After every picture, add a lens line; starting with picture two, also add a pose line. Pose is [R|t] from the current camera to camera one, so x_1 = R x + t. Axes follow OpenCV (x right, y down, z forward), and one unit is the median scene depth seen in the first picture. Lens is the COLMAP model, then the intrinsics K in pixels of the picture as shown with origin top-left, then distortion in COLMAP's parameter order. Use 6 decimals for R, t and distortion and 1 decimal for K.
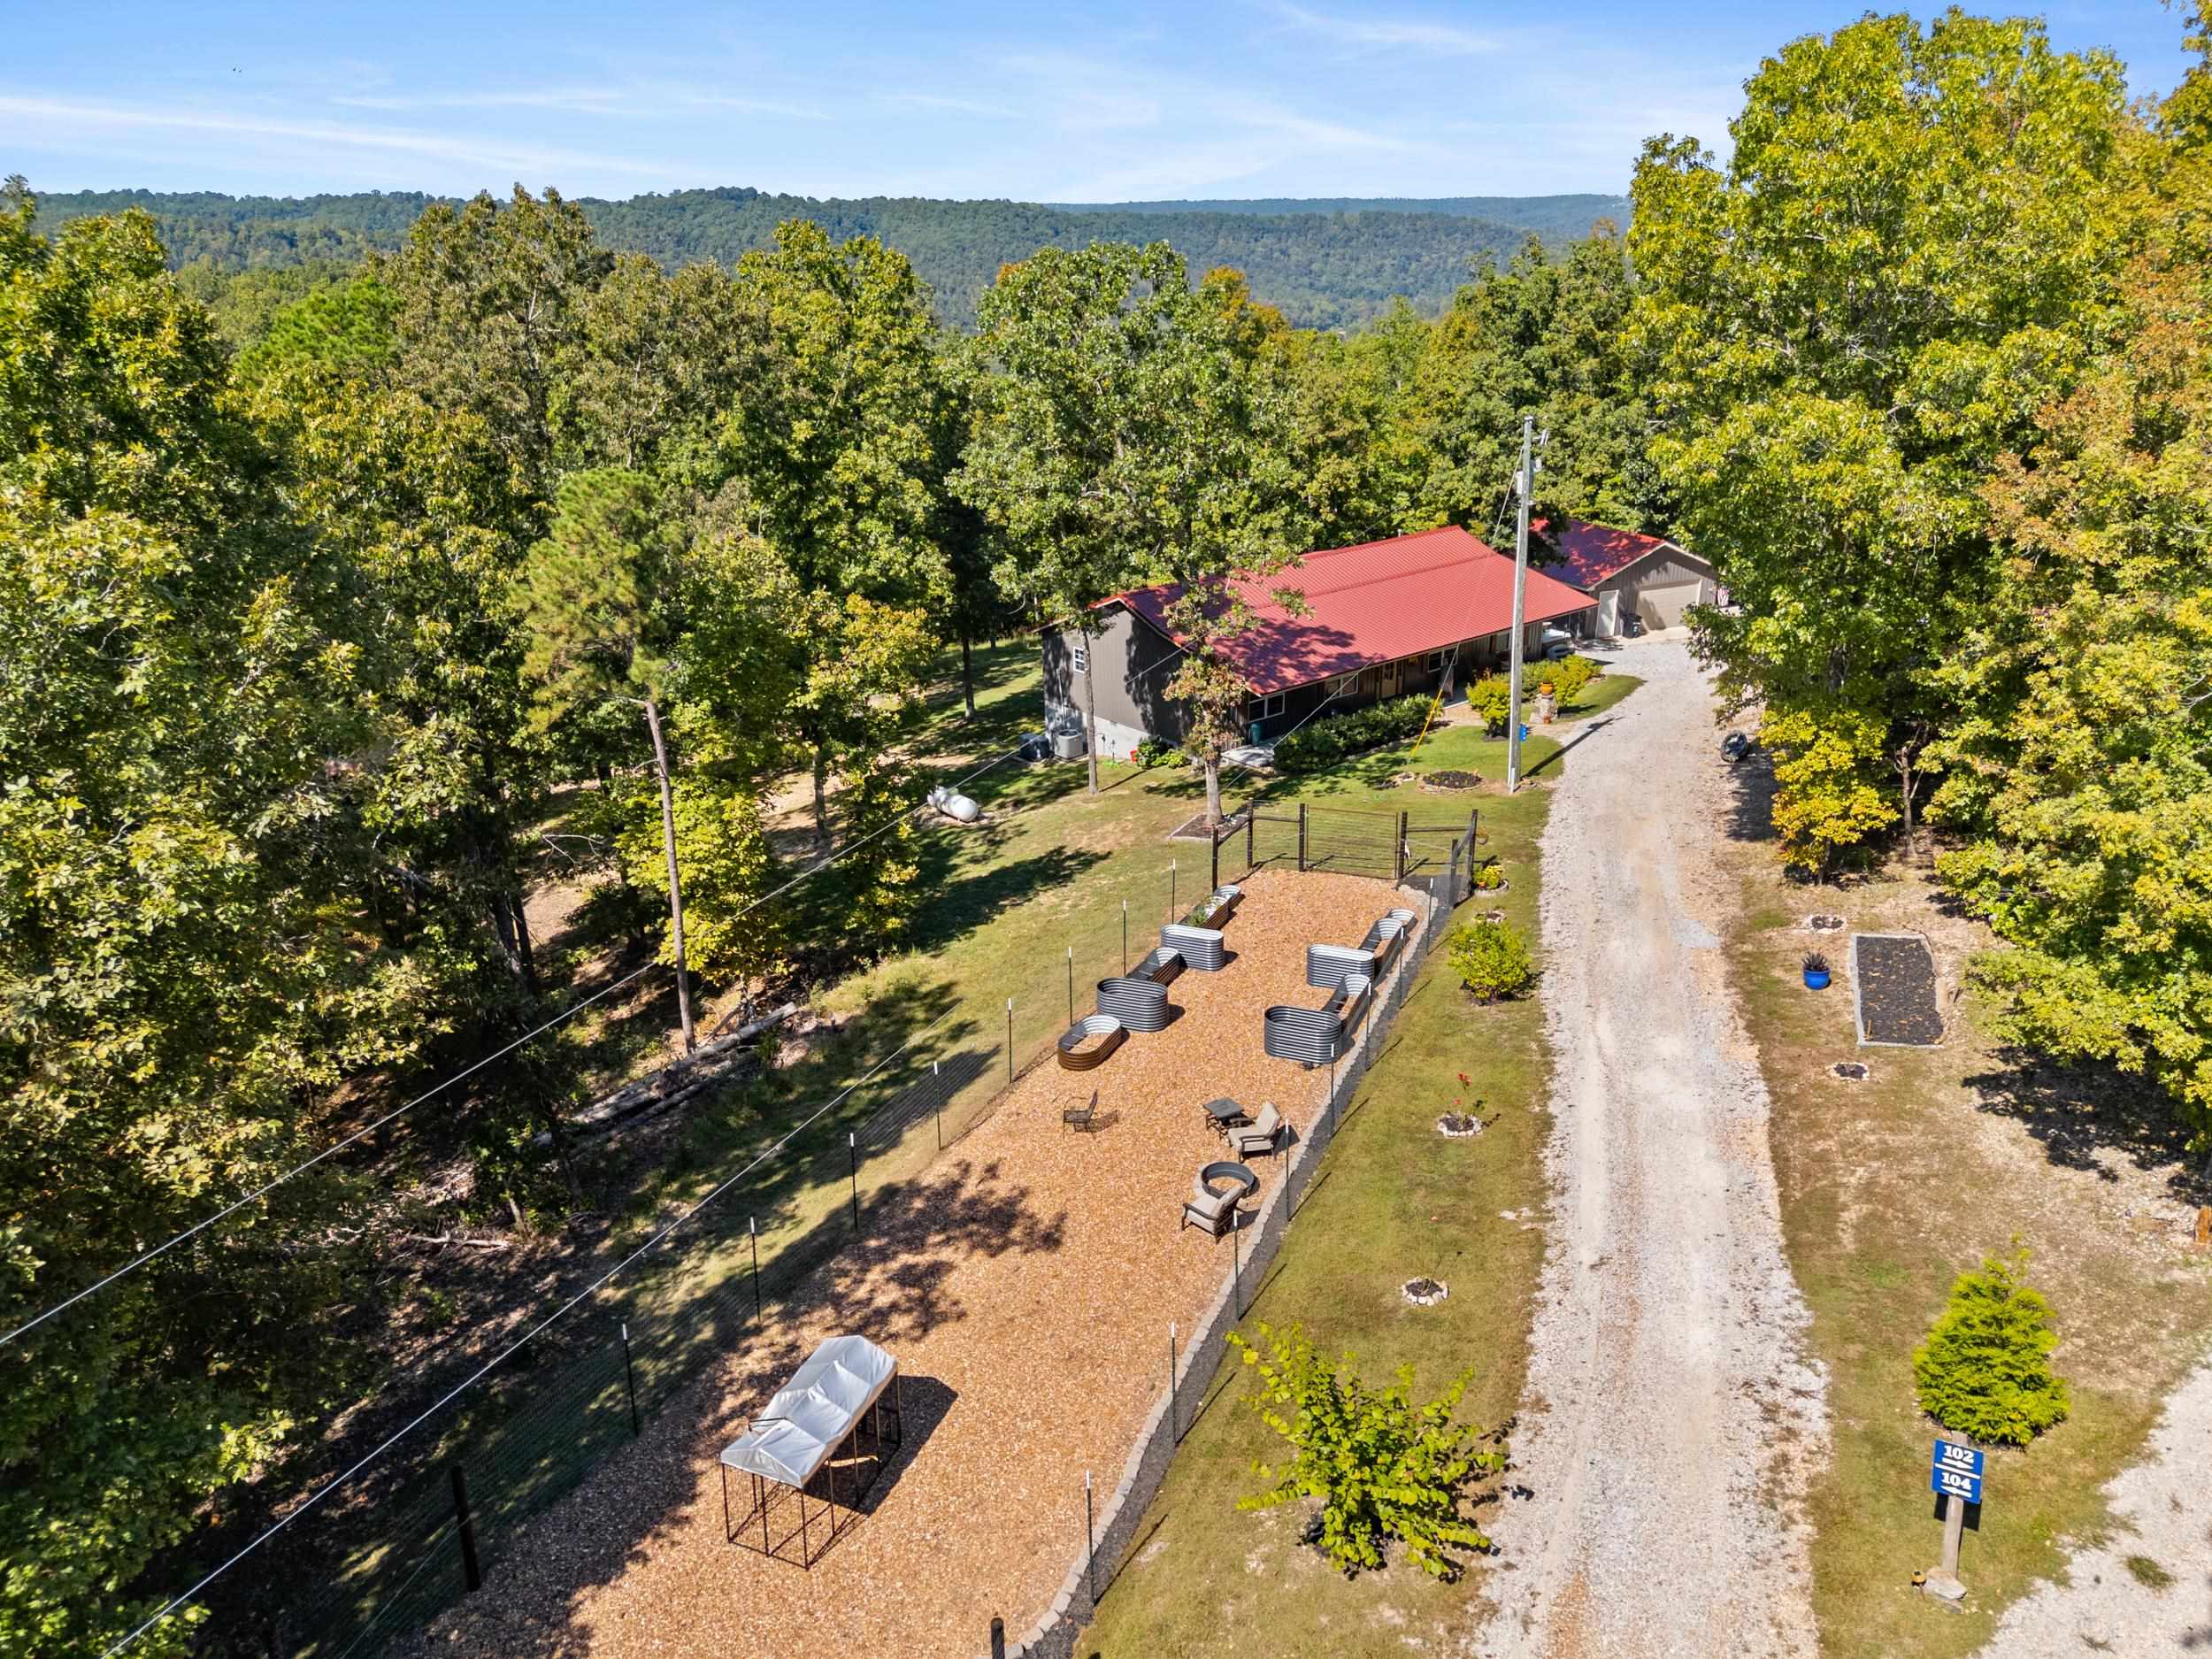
lens RADIAL K [[1576.2, 0, 1106.0], [0, 1576.2, 829.5], [0, 0, 1]] dist [0.002538, 0.001010]
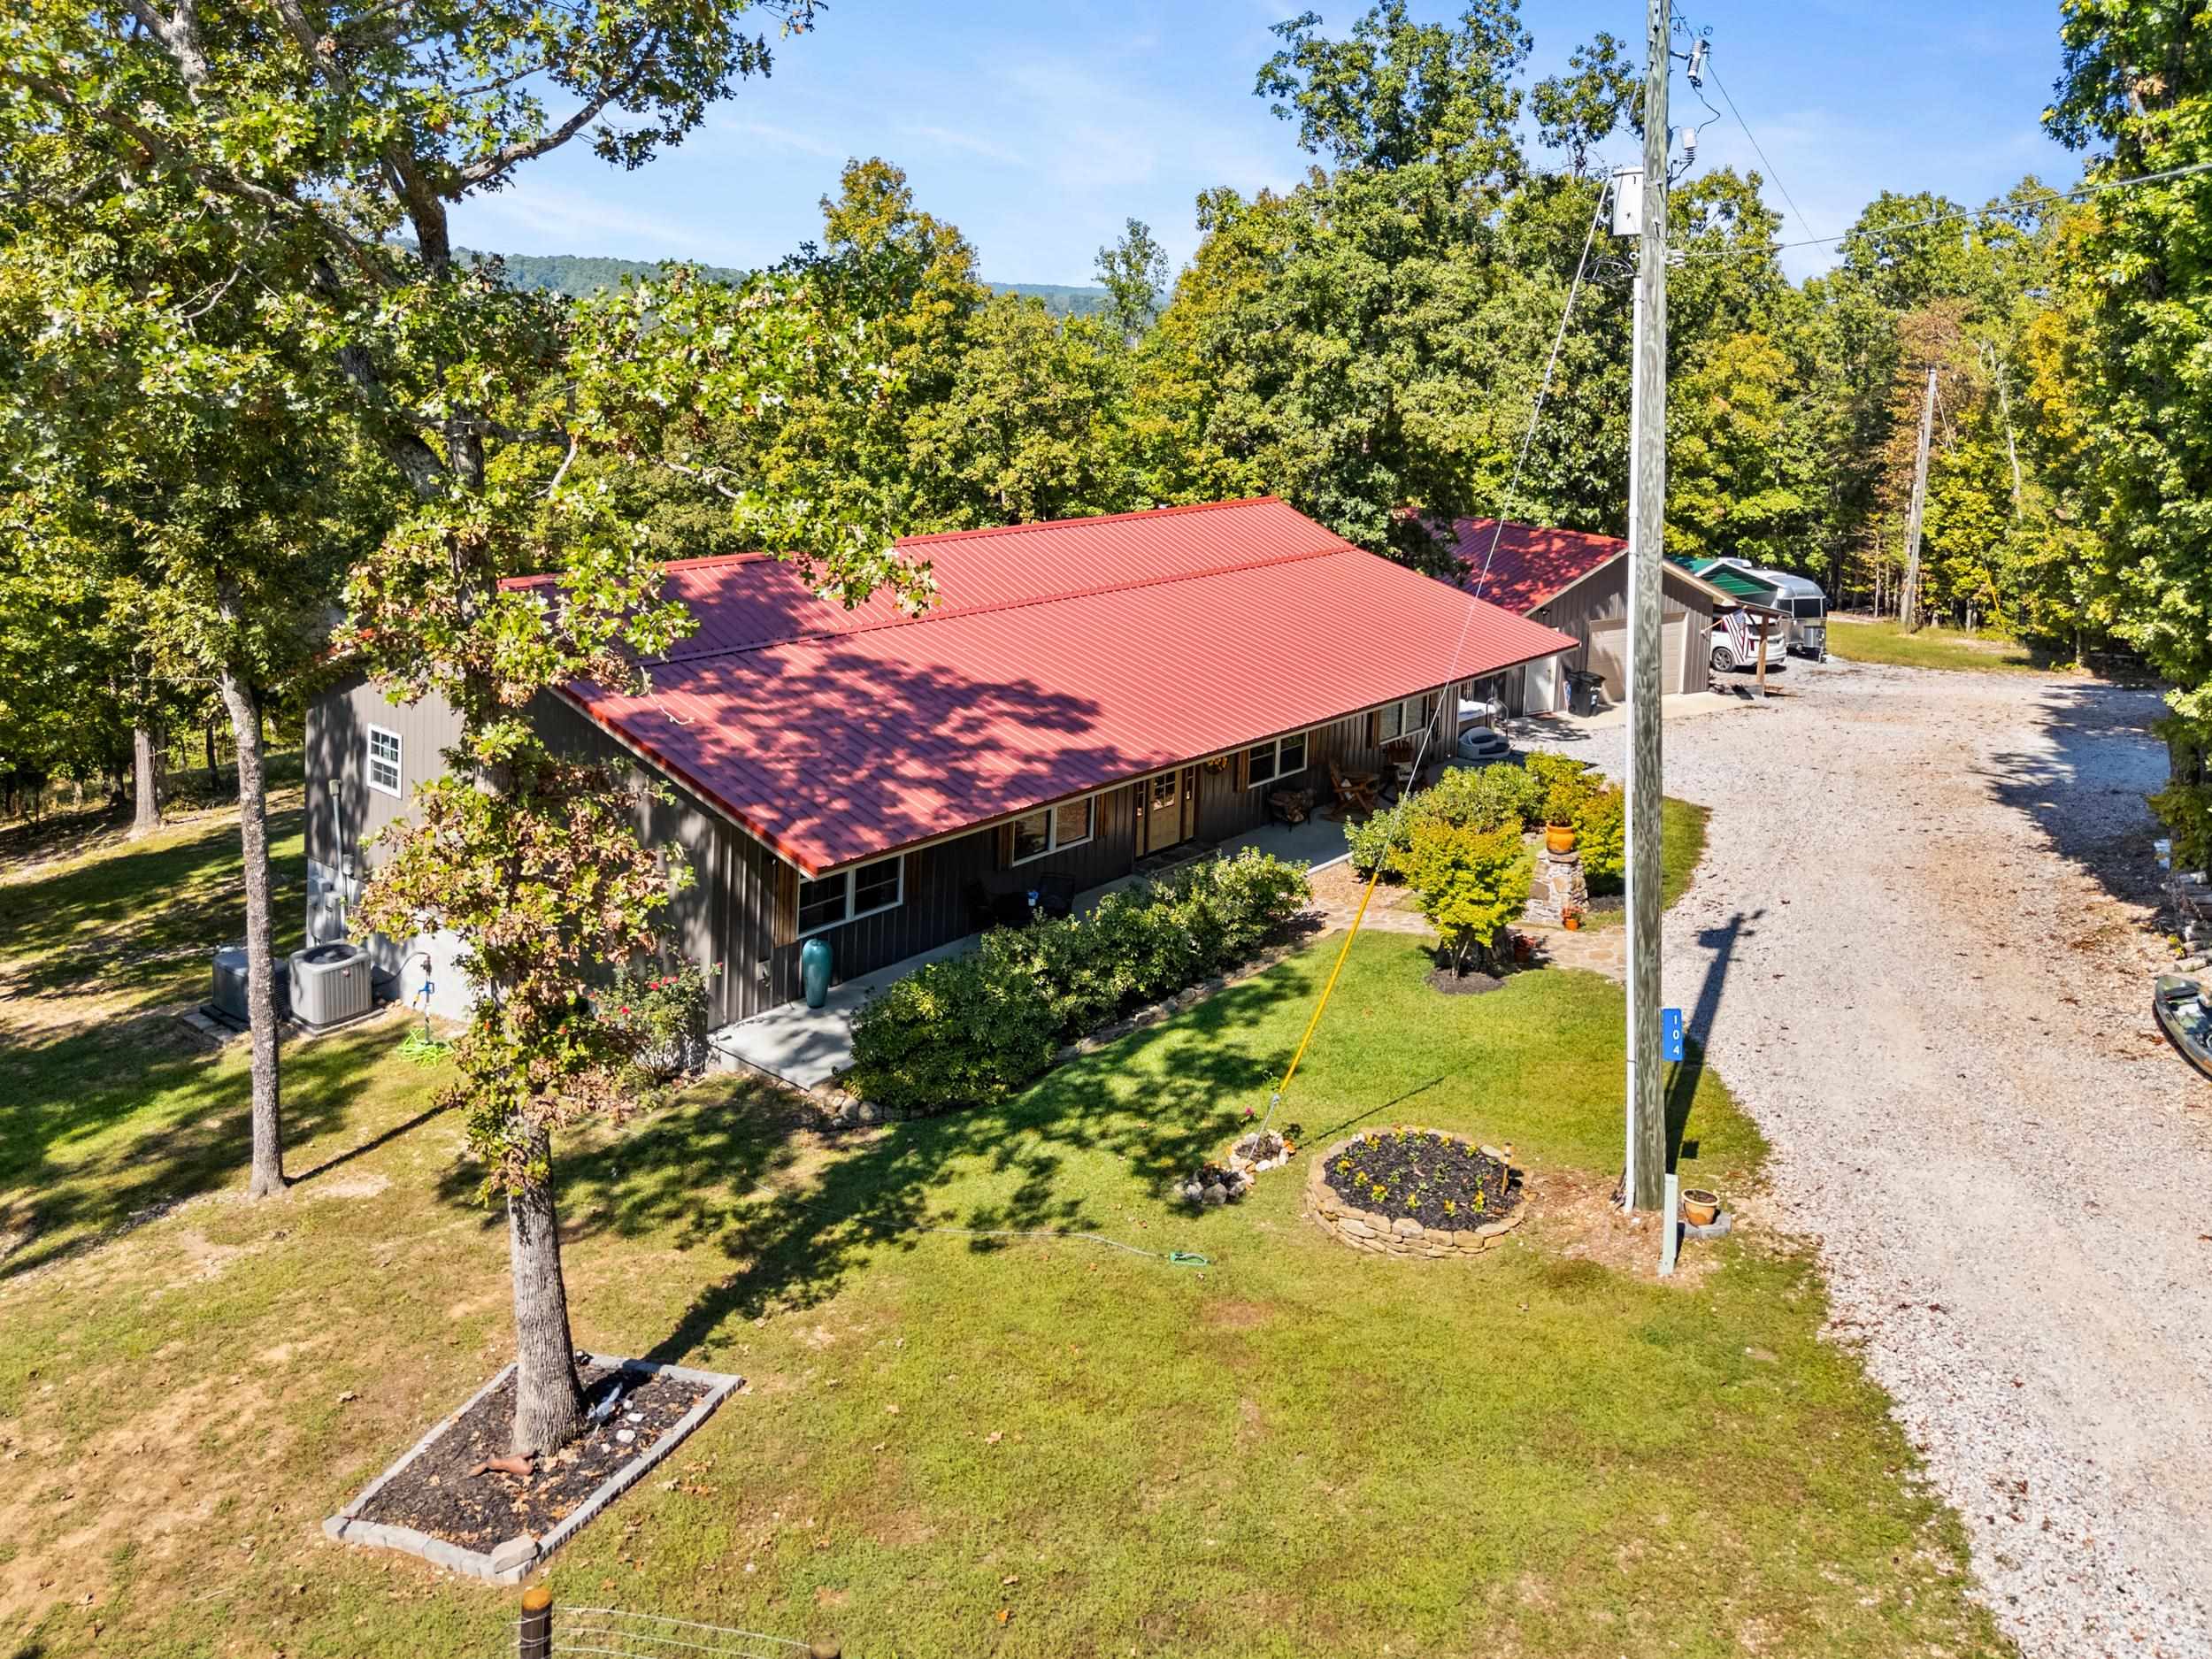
lens RADIAL K [[1576.2, 0, 1106.0], [0, 1576.2, 829.5], [0, 0, 1]] dist [0.002538, 0.001010]
pose [[0.983681, -0.002823, 0.179897, 0.085664], [0.011734, 0.998755, -0.048487, -0.067999], [-0.179536, 0.049806, 0.982490, 0.579985]]
